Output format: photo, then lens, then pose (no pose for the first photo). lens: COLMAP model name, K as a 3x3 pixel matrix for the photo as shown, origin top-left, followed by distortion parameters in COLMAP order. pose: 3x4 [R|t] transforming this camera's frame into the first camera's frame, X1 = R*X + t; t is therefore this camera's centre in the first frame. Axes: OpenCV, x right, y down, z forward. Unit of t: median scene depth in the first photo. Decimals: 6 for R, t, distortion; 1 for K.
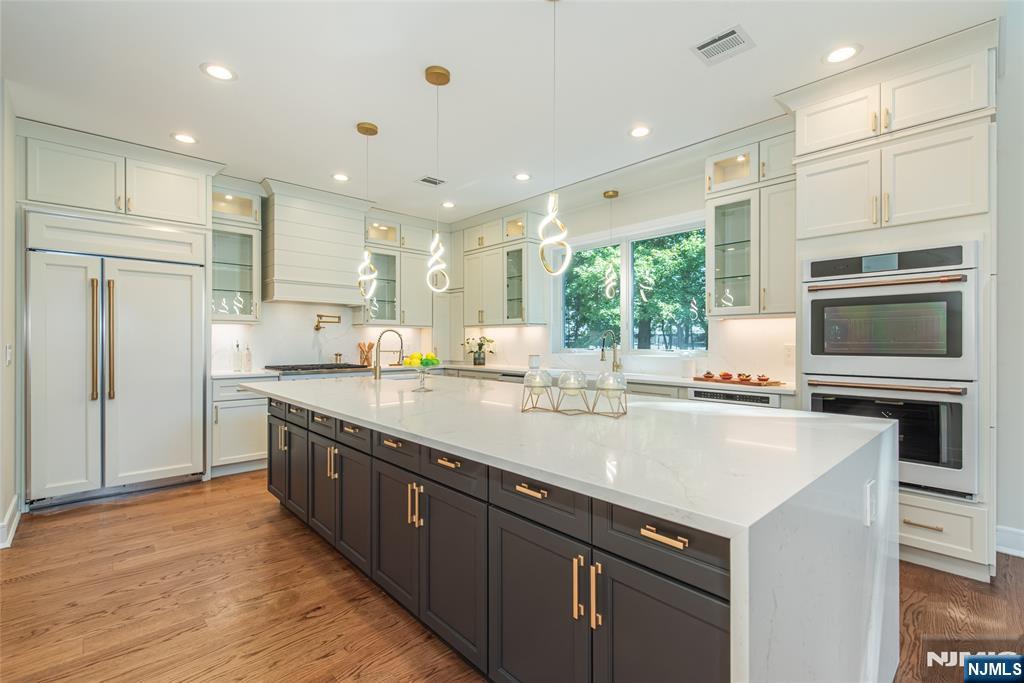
lens RADIAL K [[438.9, 0, 503.5], [0, 438.9, 340.0], [0, 0, 1]] dist [0.003693, 0.000078]
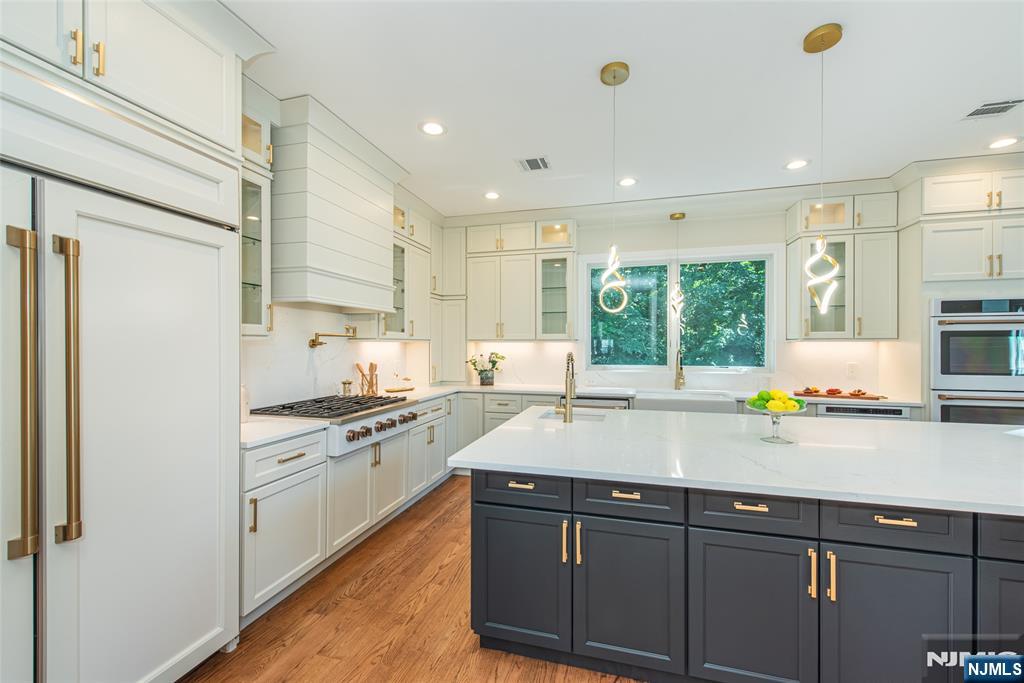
lens RADIAL K [[405.9, 0, 504.0], [0, 405.9, 343.6], [0, 0, 1]] dist [0.002841, -0.002018]
pose [[0.859722, 0.000622, 0.510762, -0.908996], [0.000005, 0.999999, -0.001227, -0.050001], [-0.510762, 0.001057, 0.859722, 0.602319]]
